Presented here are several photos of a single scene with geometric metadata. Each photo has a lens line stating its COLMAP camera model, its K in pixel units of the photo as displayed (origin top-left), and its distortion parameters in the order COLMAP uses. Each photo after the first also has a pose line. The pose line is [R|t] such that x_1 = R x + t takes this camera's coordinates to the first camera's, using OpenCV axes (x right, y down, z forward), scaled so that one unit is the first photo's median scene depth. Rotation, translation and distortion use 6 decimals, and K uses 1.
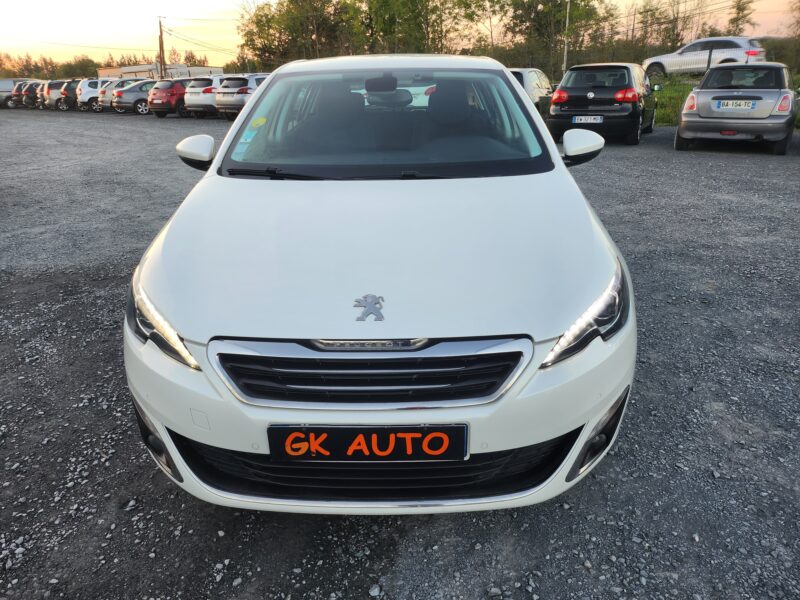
lens RADIAL K [[556.4, 0, 400.0], [0, 556.4, 299.3], [0, 0, 1]] dist [0.004518, 0.001367]
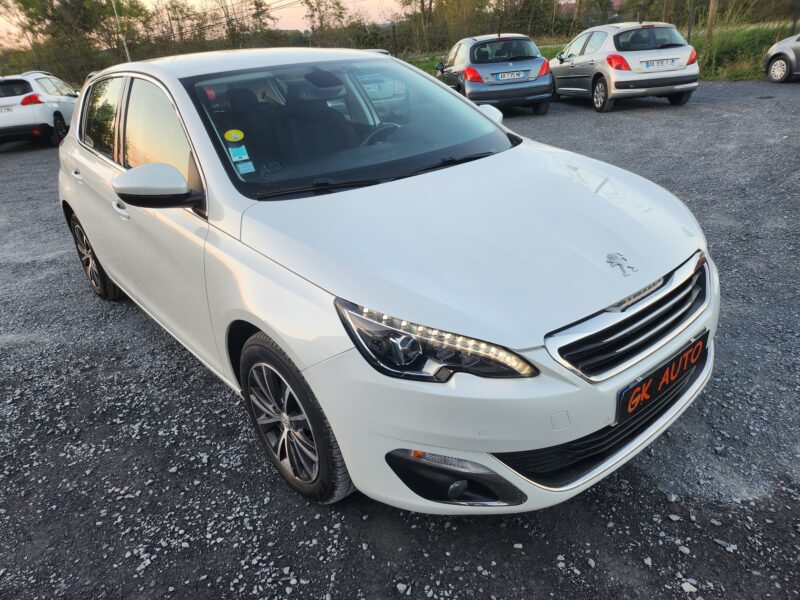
lens RADIAL K [[556.4, 0, 400.5], [0, 556.4, 300.3], [0, 0, 1]] dist [0.004518, 0.001367]
pose [[0.755775, -0.299939, 0.582101, -1.015608], [0.297319, 0.949199, 0.103067, -0.156821], [-0.583443, 0.095174, 0.806558, 0.343230]]
